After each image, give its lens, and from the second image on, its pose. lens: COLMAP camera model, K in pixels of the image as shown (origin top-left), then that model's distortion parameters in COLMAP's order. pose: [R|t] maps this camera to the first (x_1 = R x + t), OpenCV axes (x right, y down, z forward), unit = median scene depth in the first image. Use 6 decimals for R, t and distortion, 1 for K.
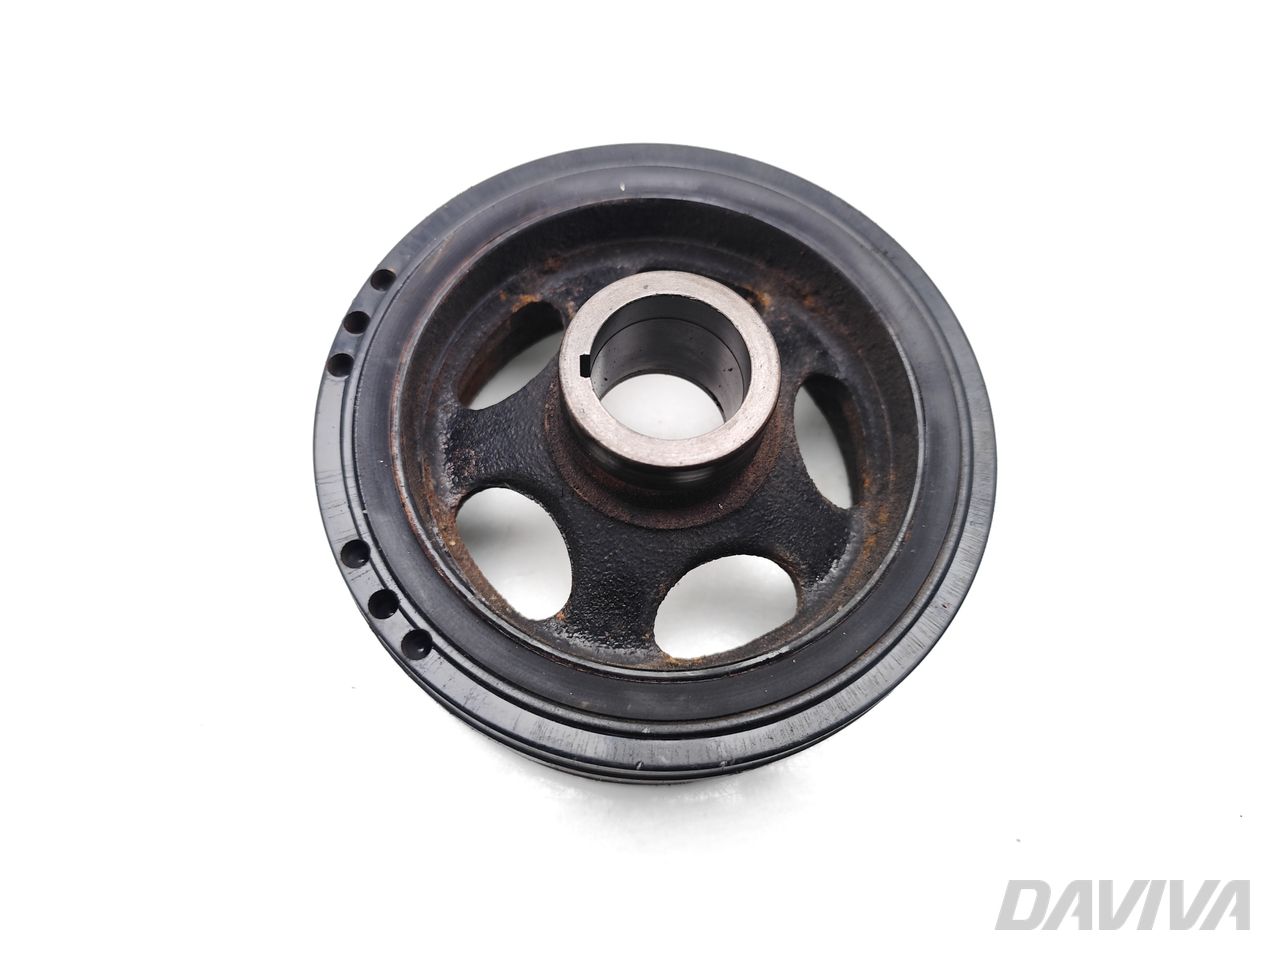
lens RADIAL K [[935.2, 0, 648.4], [0, 935.2, 473.3], [0, 0, 1]] dist [0.001784, -0.001068]
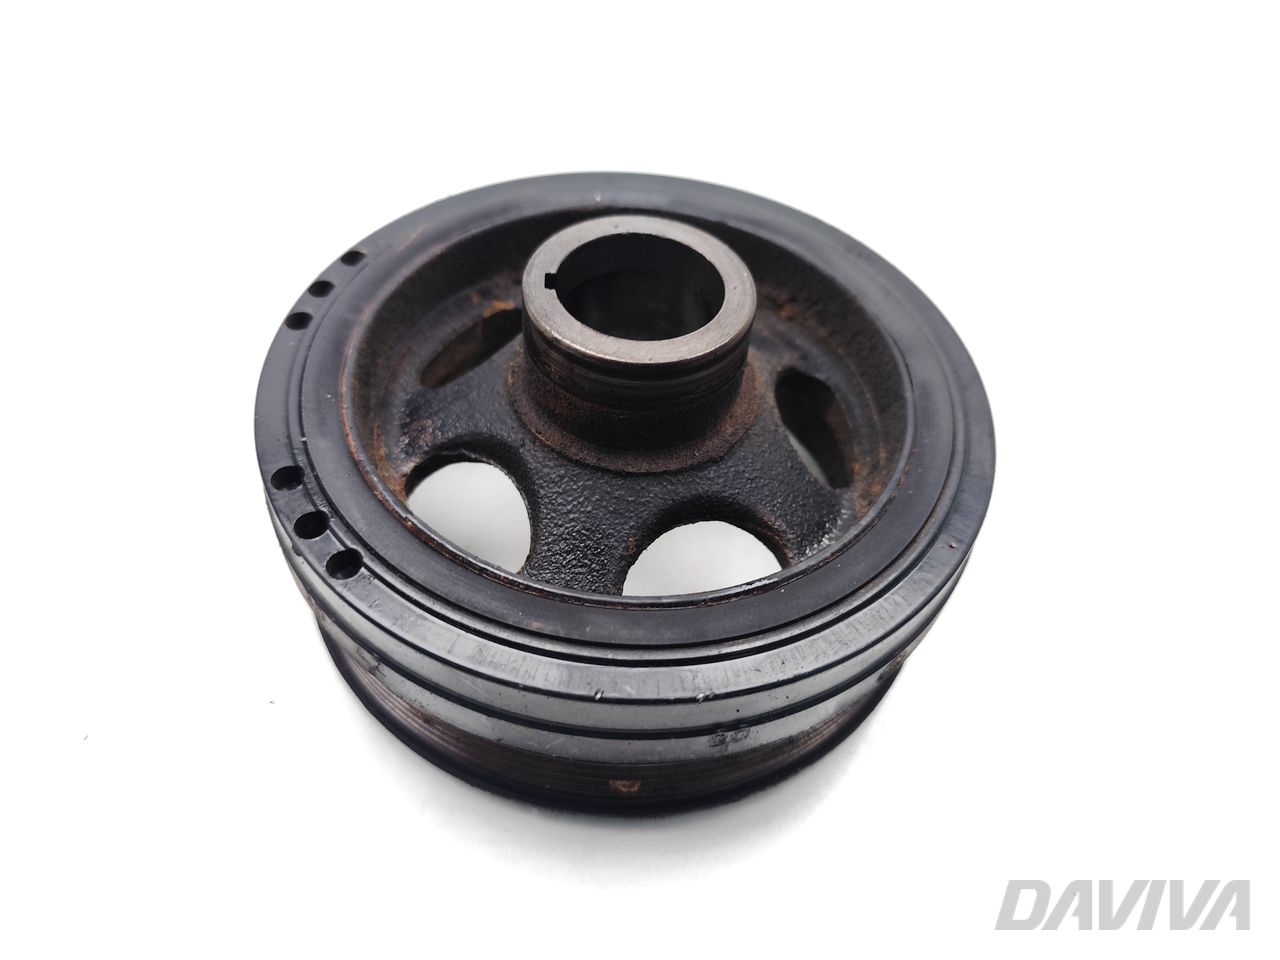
lens RADIAL K [[935.2, 0, 648.4], [0, 935.2, 473.3], [0, 0, 1]] dist [0.001784, -0.001068]
pose [[0.999973, 0.003757, 0.006357, 0.024497], [-0.001553, 0.948618, -0.316421, 0.337601], [-0.007219, 0.316402, 0.948598, 0.138891]]
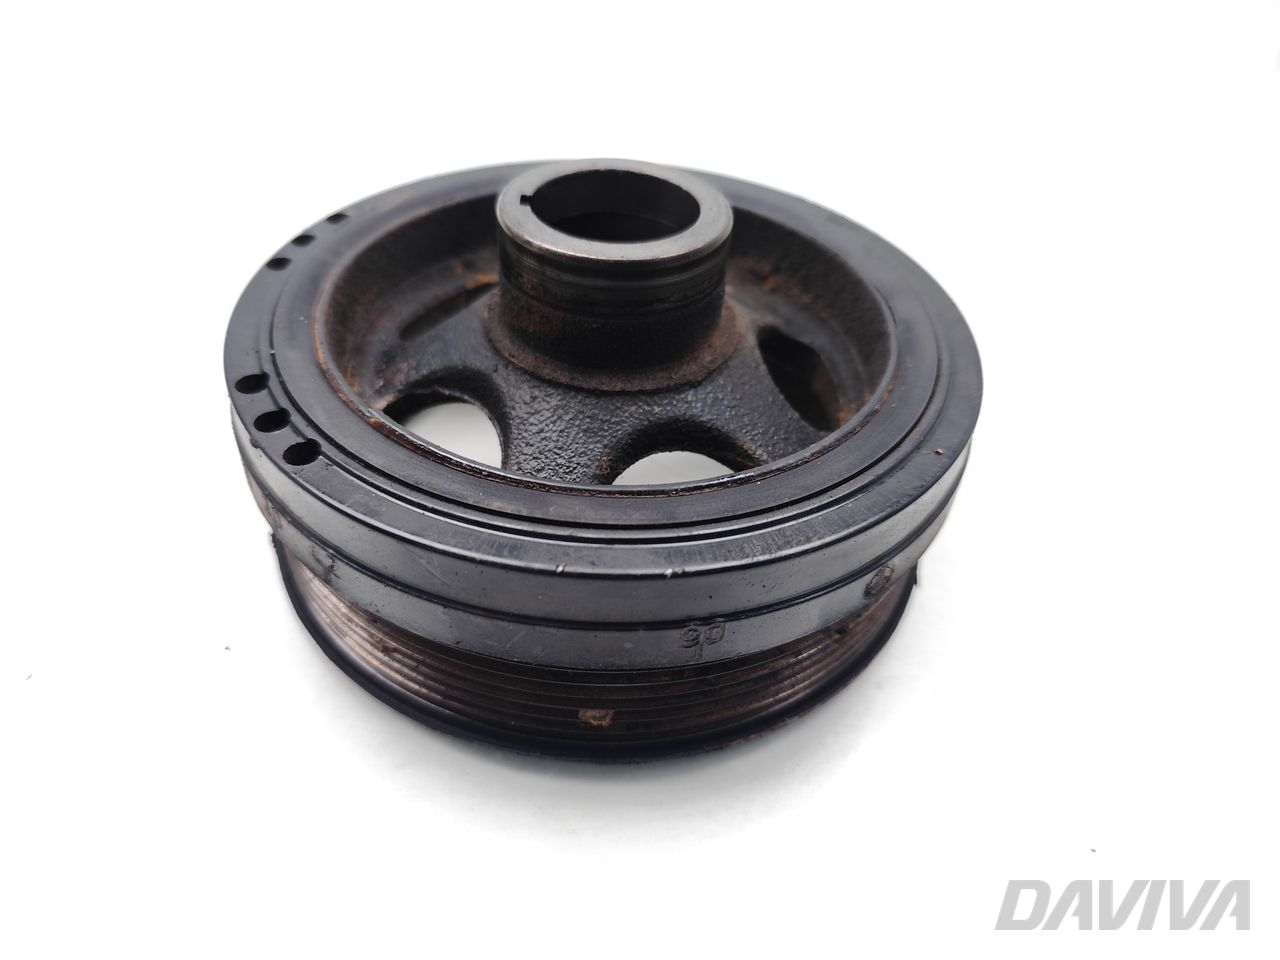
lens RADIAL K [[940.7, 0, 640.0], [0, 940.7, 480.0], [0, 0, 1]] dist [-0.010019, -0.003033]
pose [[0.999902, 0.004406, -0.013259, 0.057471], [-0.009877, 0.894103, -0.447753, 0.516555], [0.009882, 0.447840, 0.894059, 0.241302]]
